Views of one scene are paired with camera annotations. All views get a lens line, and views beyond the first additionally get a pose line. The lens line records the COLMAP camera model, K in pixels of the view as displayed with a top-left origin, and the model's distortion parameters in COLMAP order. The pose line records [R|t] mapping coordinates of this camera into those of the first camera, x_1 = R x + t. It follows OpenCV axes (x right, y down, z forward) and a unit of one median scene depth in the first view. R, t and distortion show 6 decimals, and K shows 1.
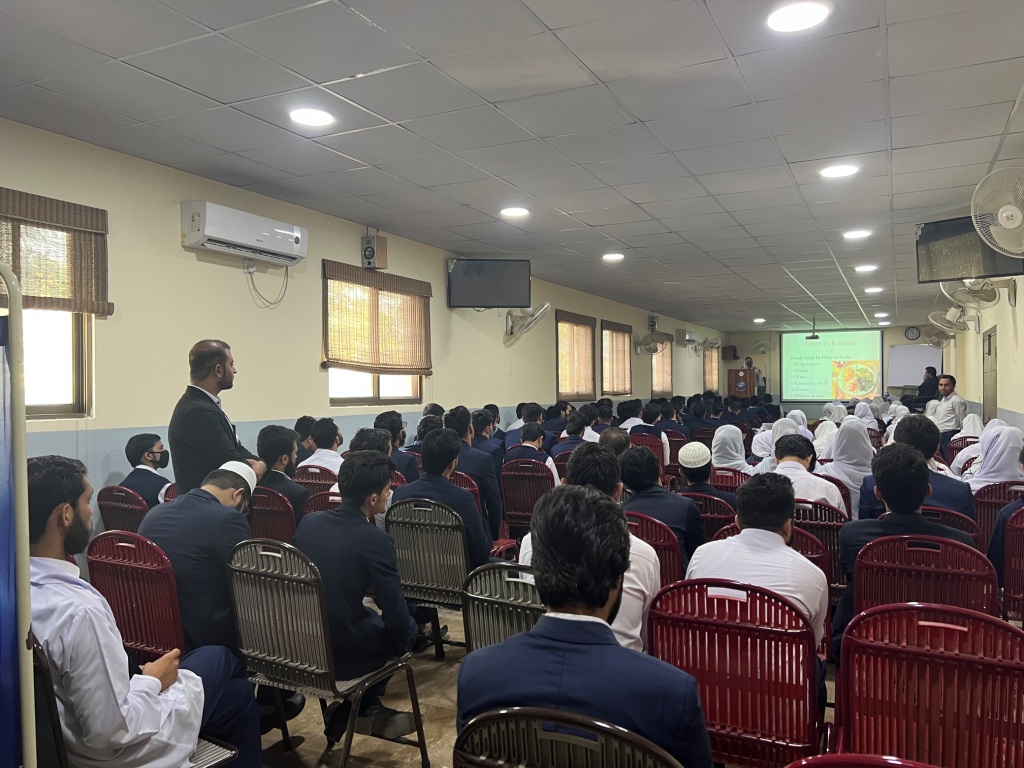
lens RADIAL K [[773.9, 0, 514.8], [0, 773.9, 384.6], [0, 0, 1]] dist [0.043687, -0.034553]
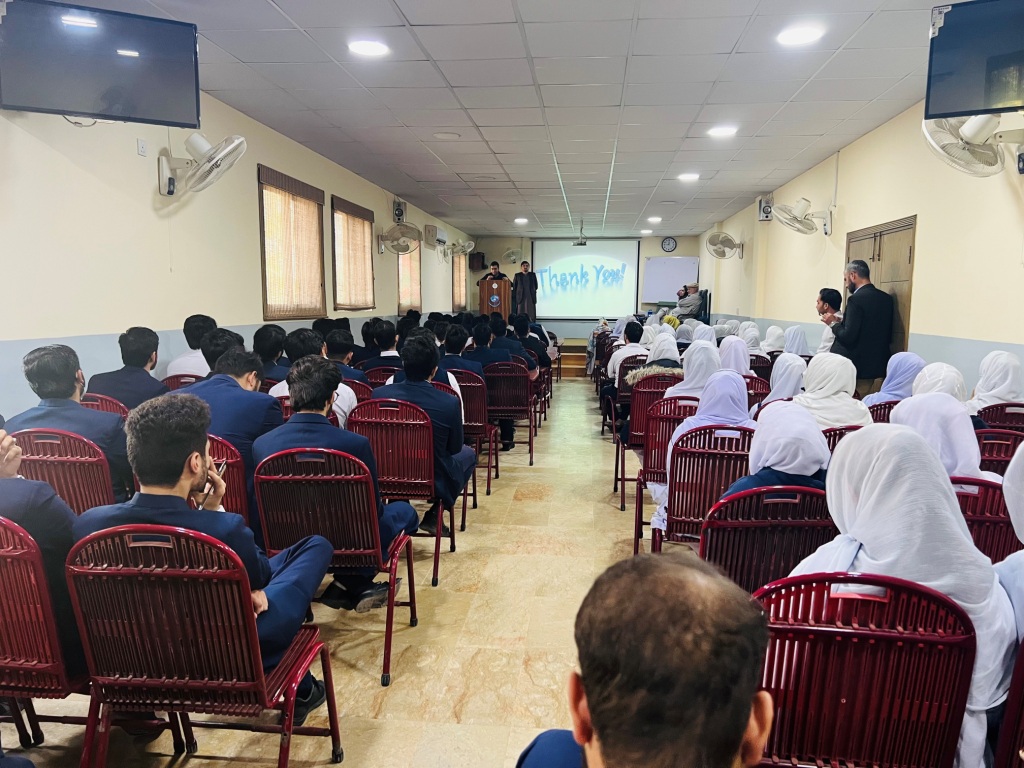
lens RADIAL K [[773.9, 0, 510.0], [0, 773.9, 384.9], [0, 0, 1]] dist [0.043687, -0.034553]
pose [[0.937035, -0.023819, 0.348423, 0.016999], [-0.014884, 0.994041, 0.107983, 0.003040], [-0.348919, -0.106369, 0.931097, 0.282006]]
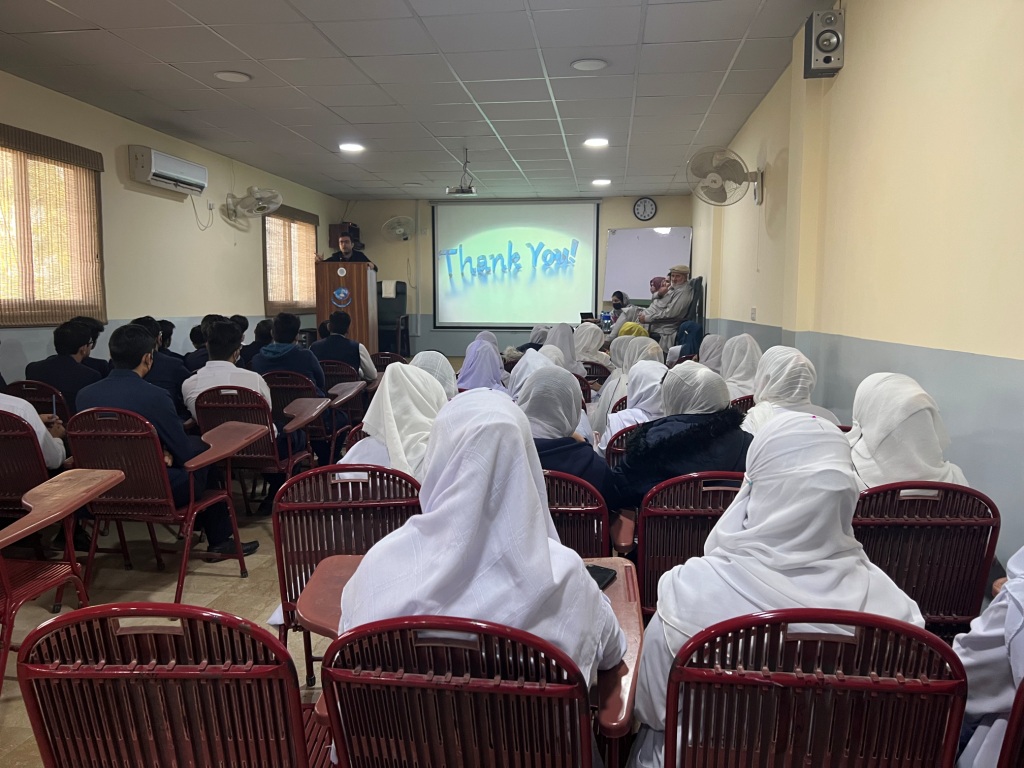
lens RADIAL K [[773.9, 0, 510.1], [0, 773.9, 381.7], [0, 0, 1]] dist [0.043687, -0.034553]
pose [[0.945276, -0.021471, 0.325564, 0.321361], [-0.011436, 0.995039, 0.098827, 0.008177], [-0.326071, -0.097142, 0.940341, 0.684901]]
